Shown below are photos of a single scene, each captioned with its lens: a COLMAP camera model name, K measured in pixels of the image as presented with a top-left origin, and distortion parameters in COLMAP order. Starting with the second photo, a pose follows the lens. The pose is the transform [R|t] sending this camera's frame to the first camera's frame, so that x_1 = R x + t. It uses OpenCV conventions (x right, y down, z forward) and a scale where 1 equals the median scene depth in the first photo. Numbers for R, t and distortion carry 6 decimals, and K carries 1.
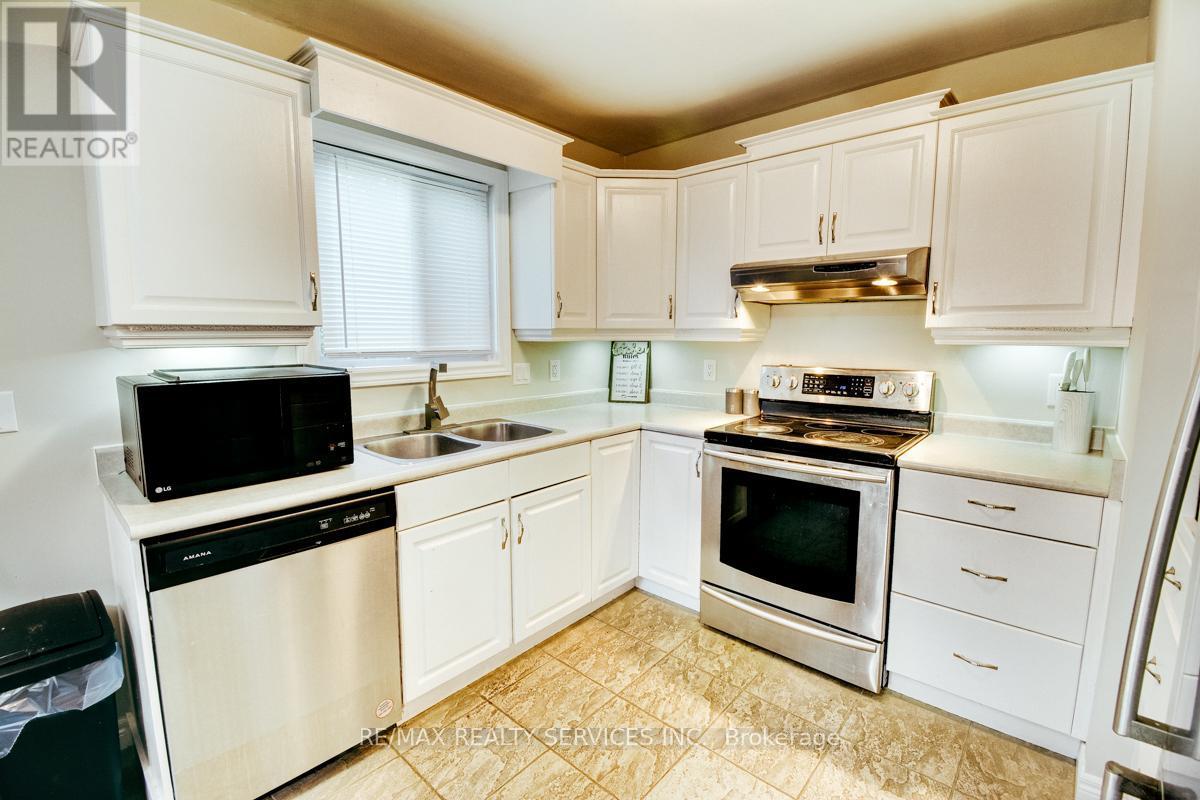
lens RADIAL K [[543.3, 0, 598.7], [0, 543.3, 399.2], [0, 0, 1]] dist [-0.002295, -0.012748]
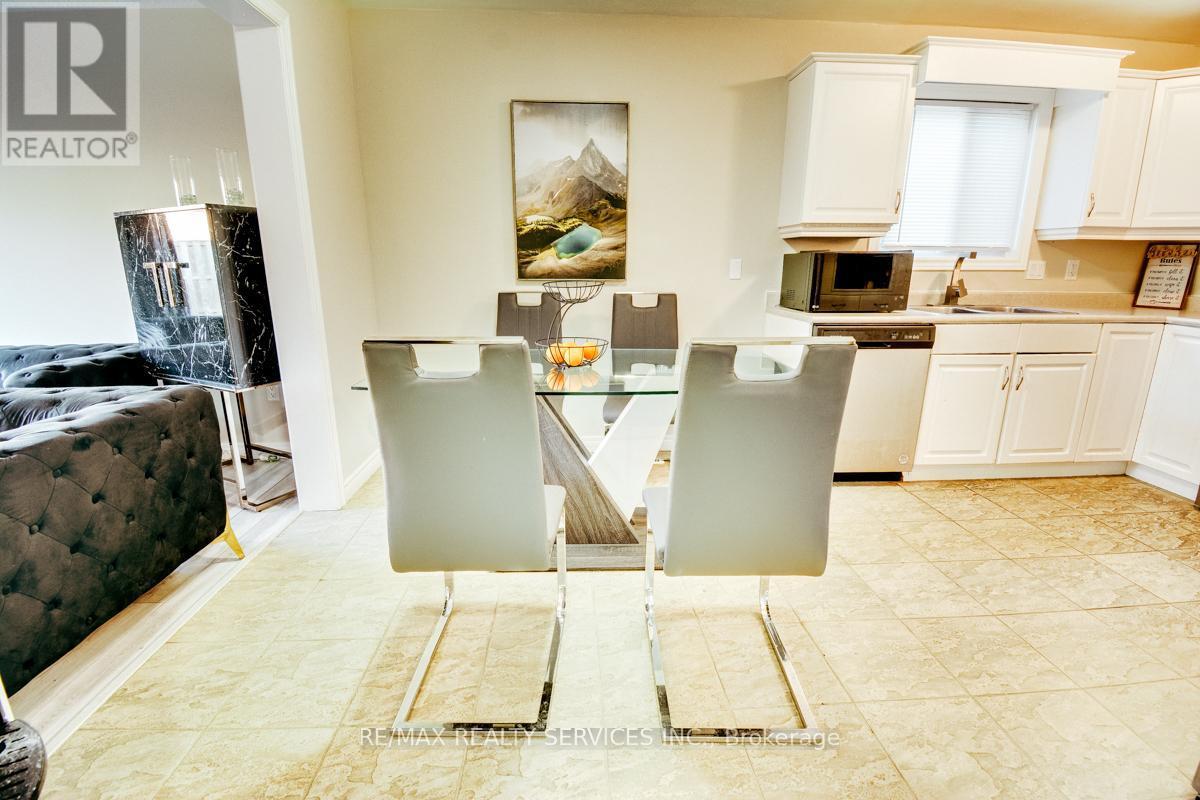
lens RADIAL K [[543.3, 0, 596.7], [0, 543.3, 399.4], [0, 0, 1]] dist [-0.002295, -0.012748]
pose [[0.712254, 0.168521, -0.681392, 0.022433], [-0.084929, 0.984310, 0.154663, 0.145972], [0.696765, -0.052289, 0.715391, -0.560877]]
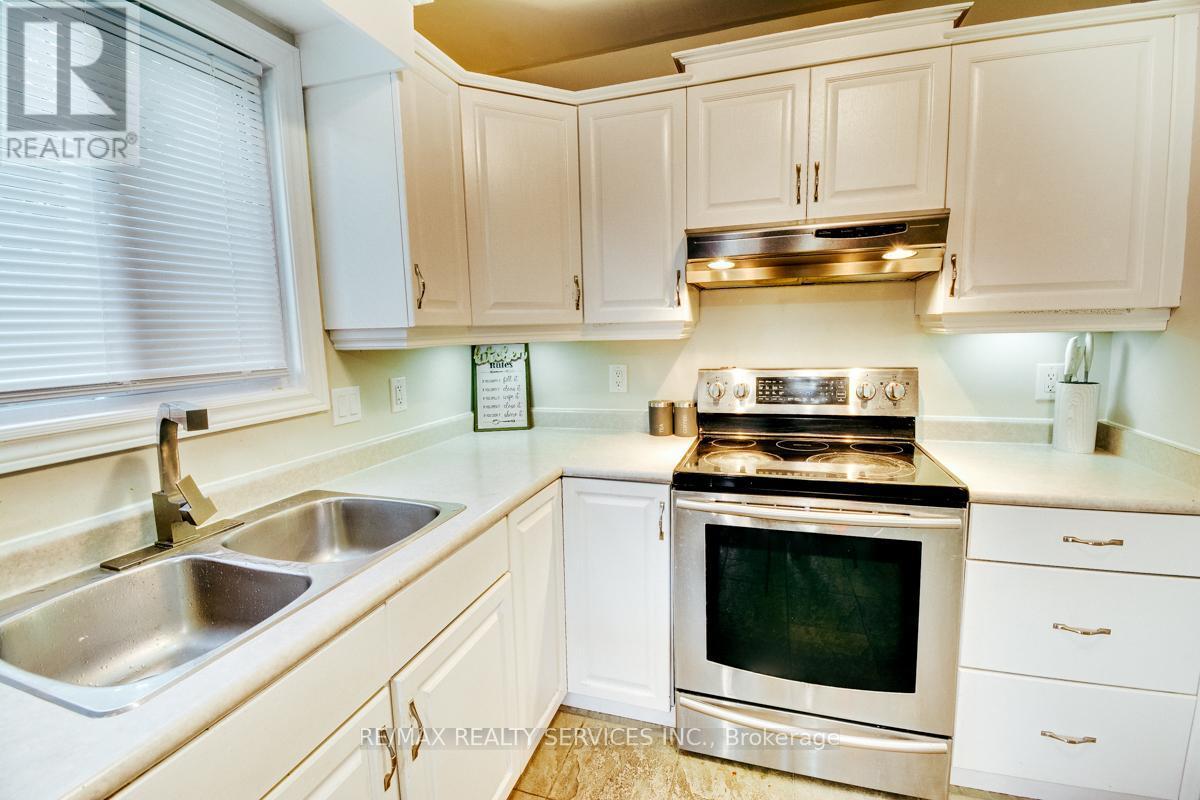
lens RADIAL K [[543.3, 0, 612.0], [0, 543.3, 398.6], [0, 0, 1]] dist [-0.002295, -0.012748]
pose [[0.915414, -0.075220, 0.395422, -0.128560], [0.075225, 0.997046, 0.015518, -0.048329], [-0.395421, 0.015540, 0.918369, 0.398400]]
